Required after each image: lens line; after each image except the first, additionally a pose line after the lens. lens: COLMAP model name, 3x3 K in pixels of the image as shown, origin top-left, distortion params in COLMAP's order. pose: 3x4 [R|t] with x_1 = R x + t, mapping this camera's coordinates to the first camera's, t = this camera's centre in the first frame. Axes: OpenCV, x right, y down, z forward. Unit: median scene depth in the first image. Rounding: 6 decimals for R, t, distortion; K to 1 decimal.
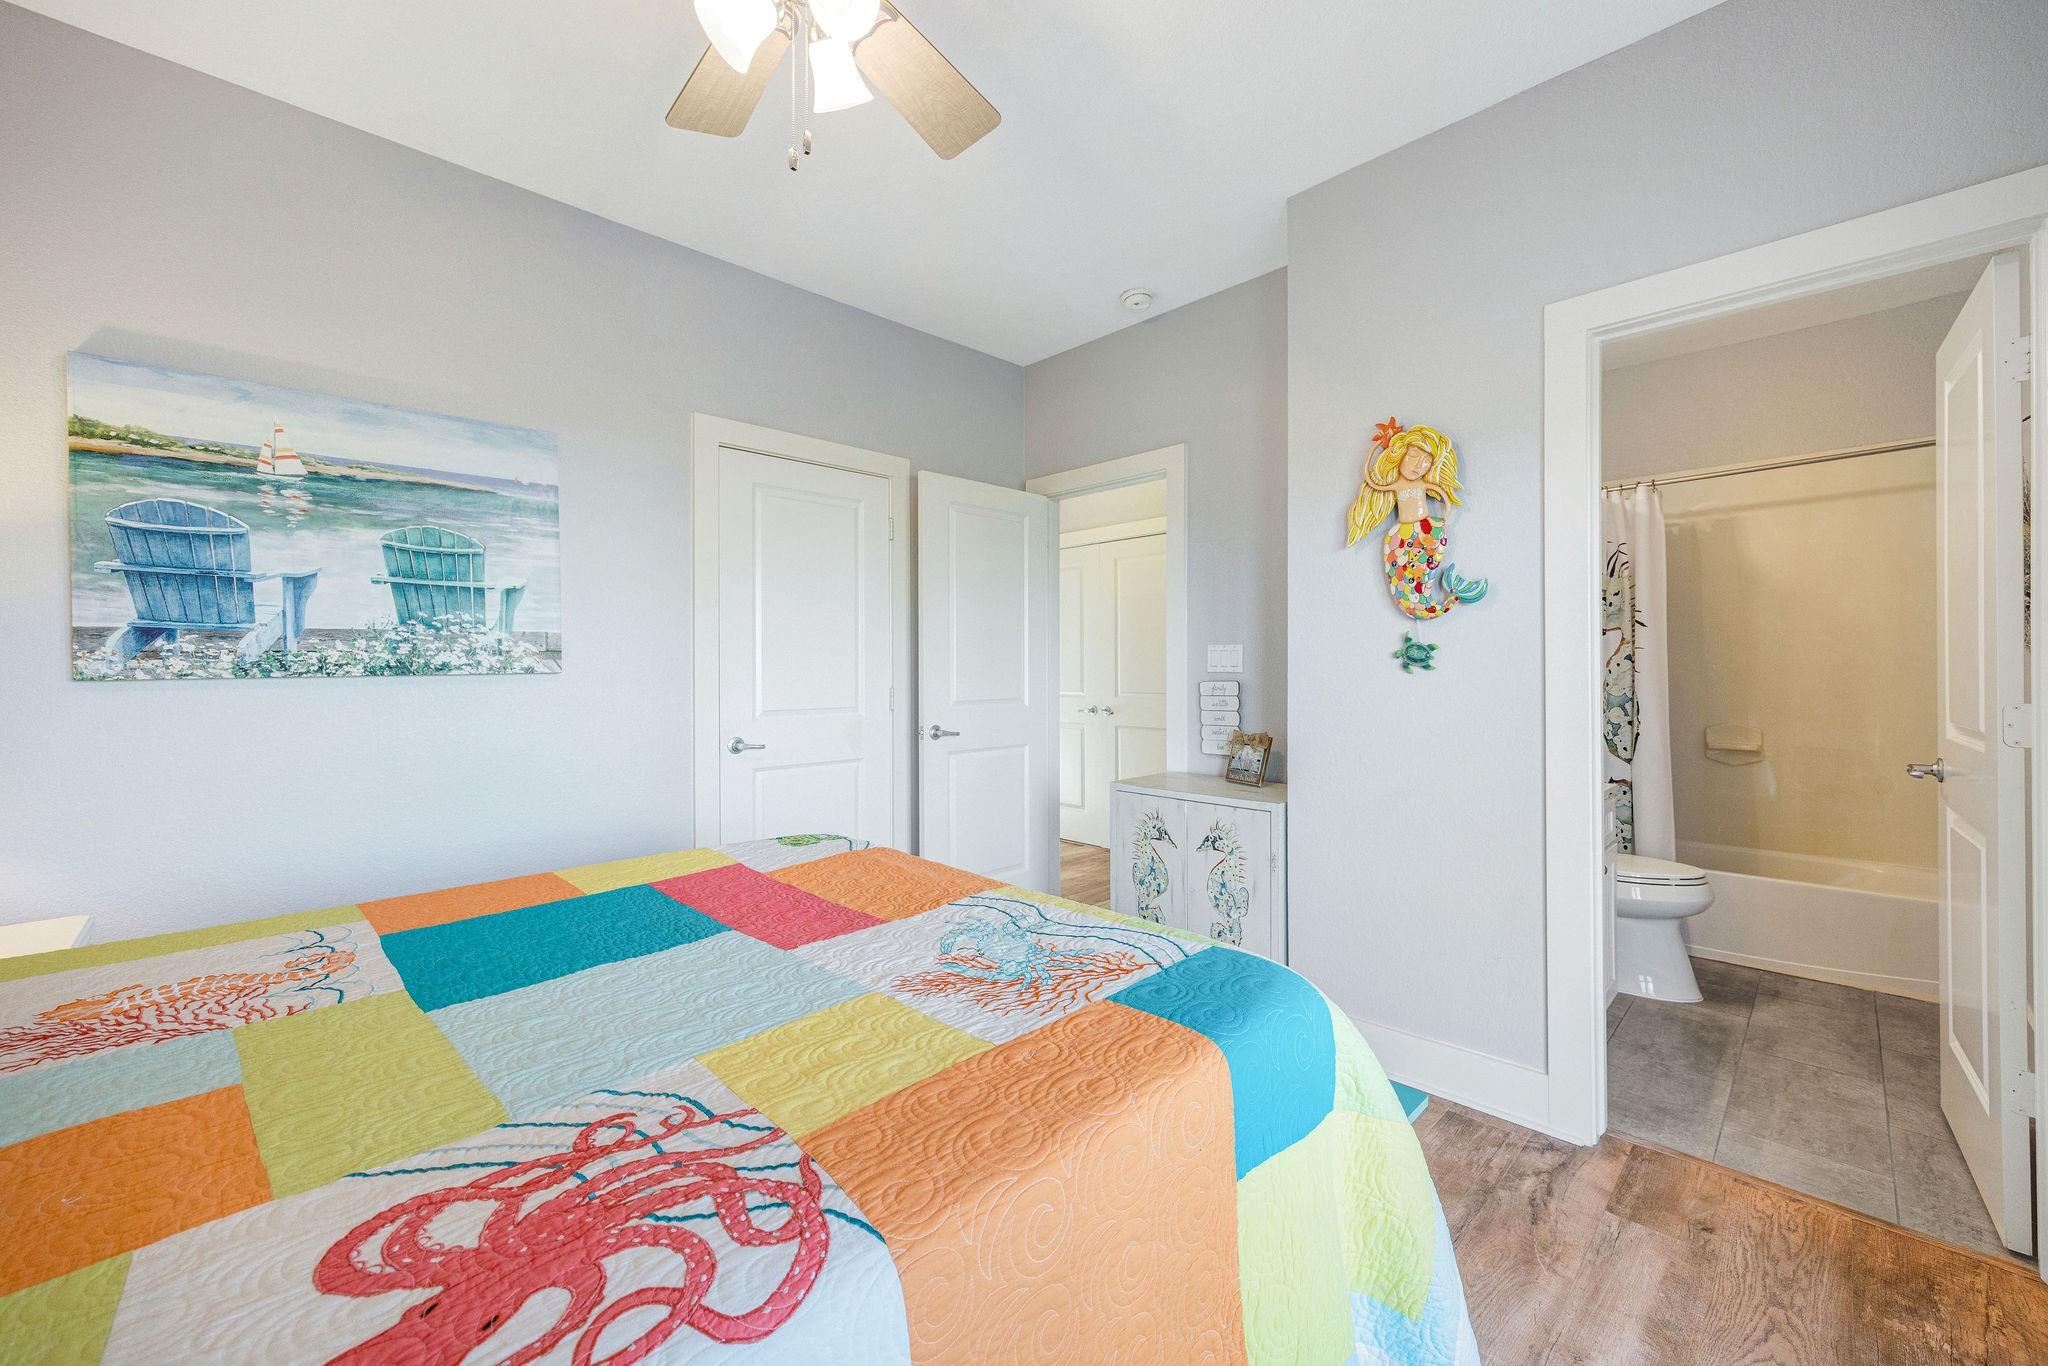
lens RADIAL K [[809.0, 0, 1031.8], [0, 809.0, 661.1], [0, 0, 1]] dist [0.003023, 0.000284]
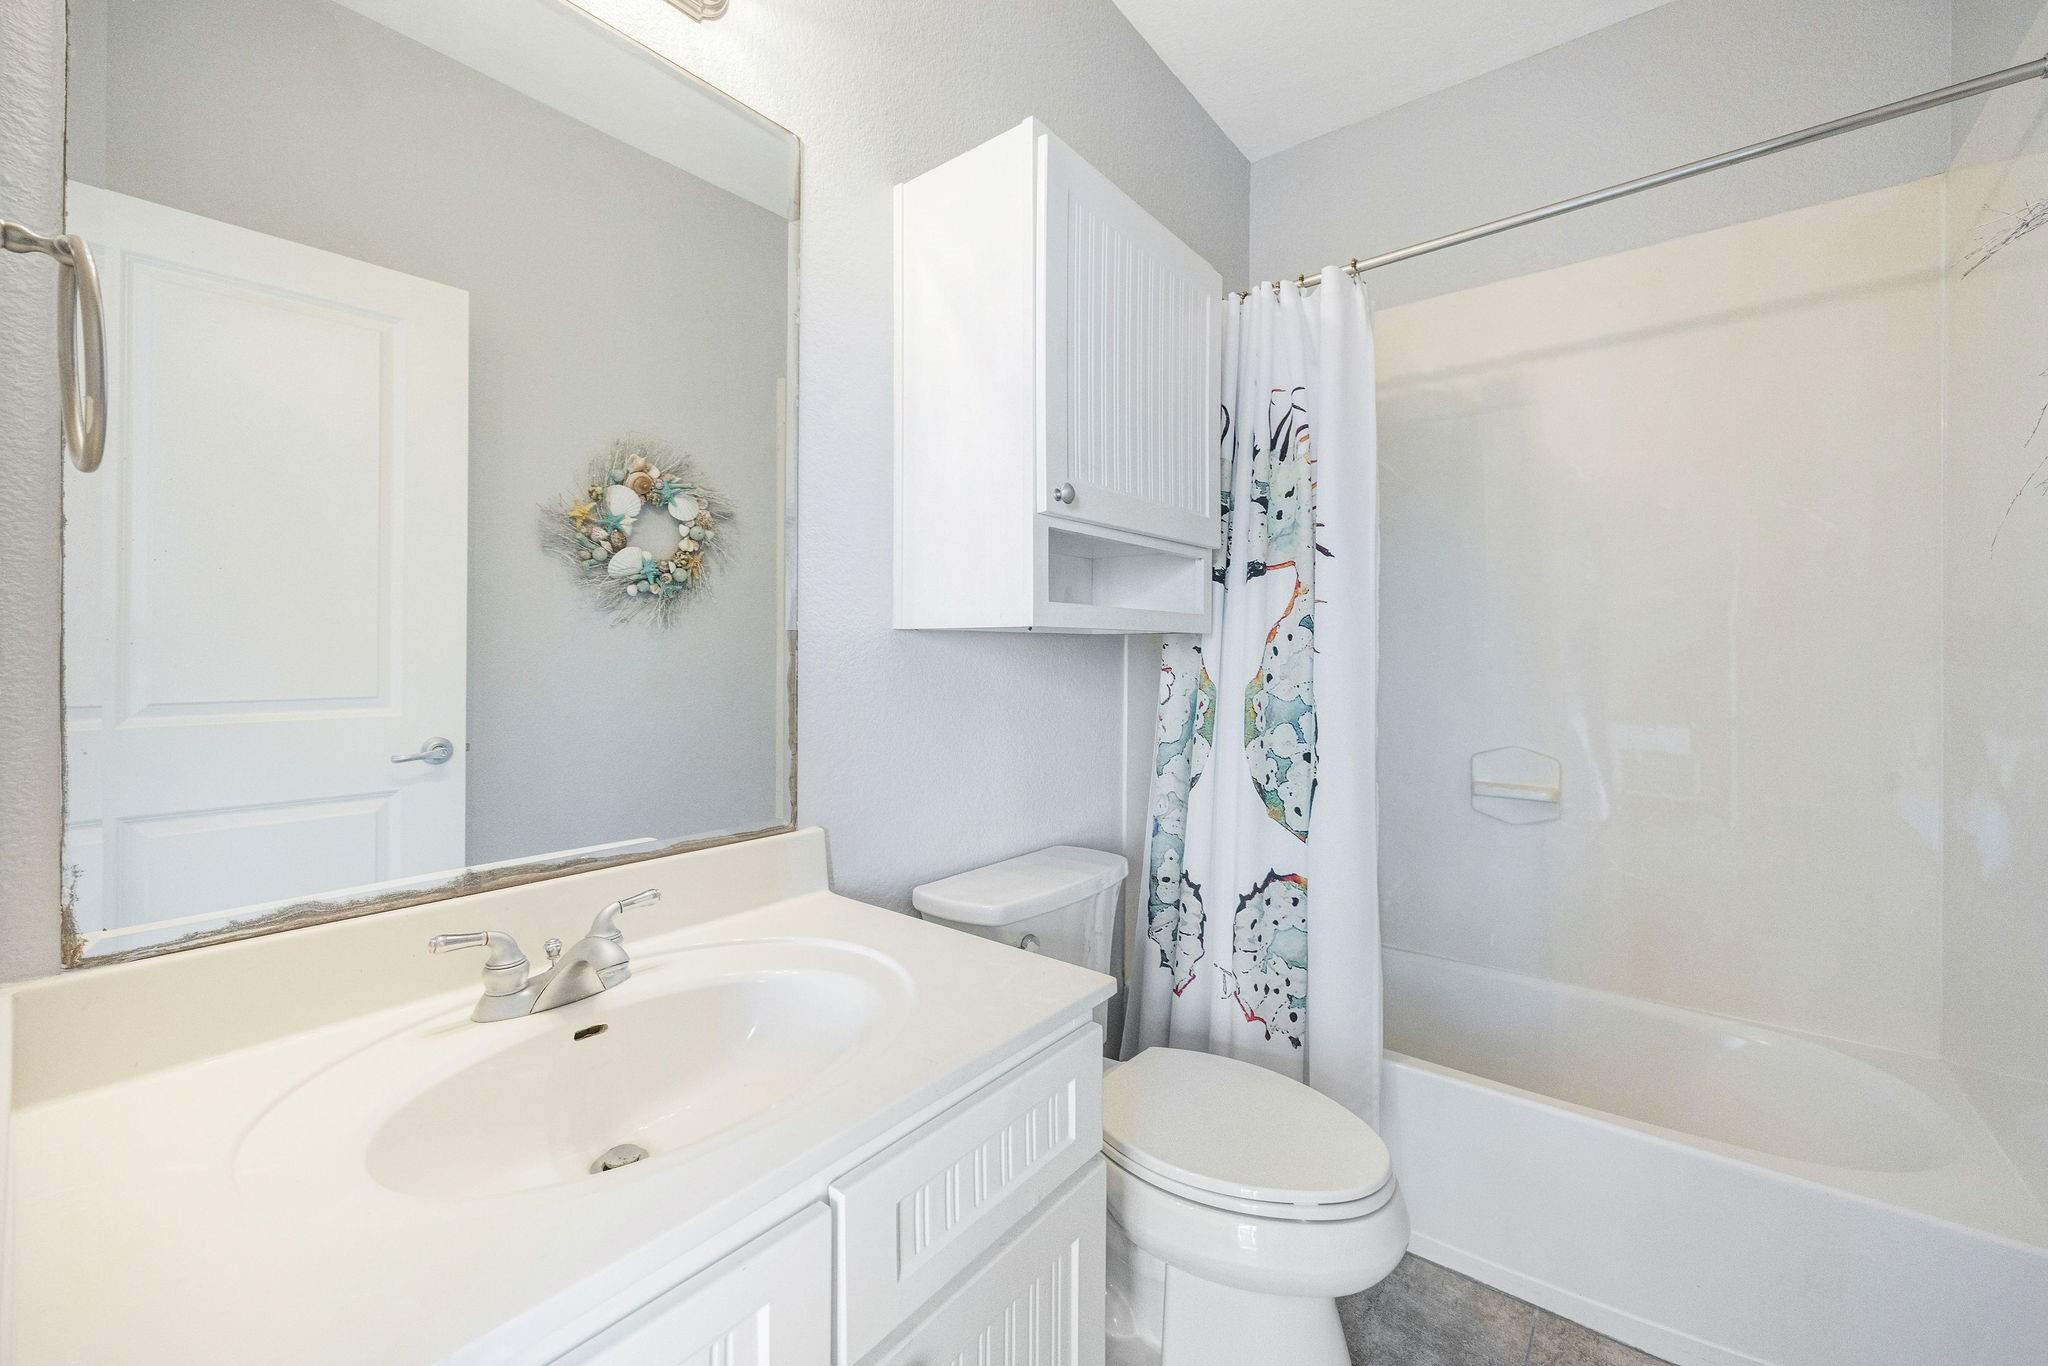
lens RADIAL K [[829.5, 0, 1019.1], [0, 829.5, 652.4], [0, 0, 1]] dist [-0.001823, -0.000005]
pose [[0.992499, 0.006588, 0.122077, 0.503684], [-0.007076, 0.999969, 0.003562, 0.013036], [-0.122050, -0.004399, 0.992514, 0.526068]]
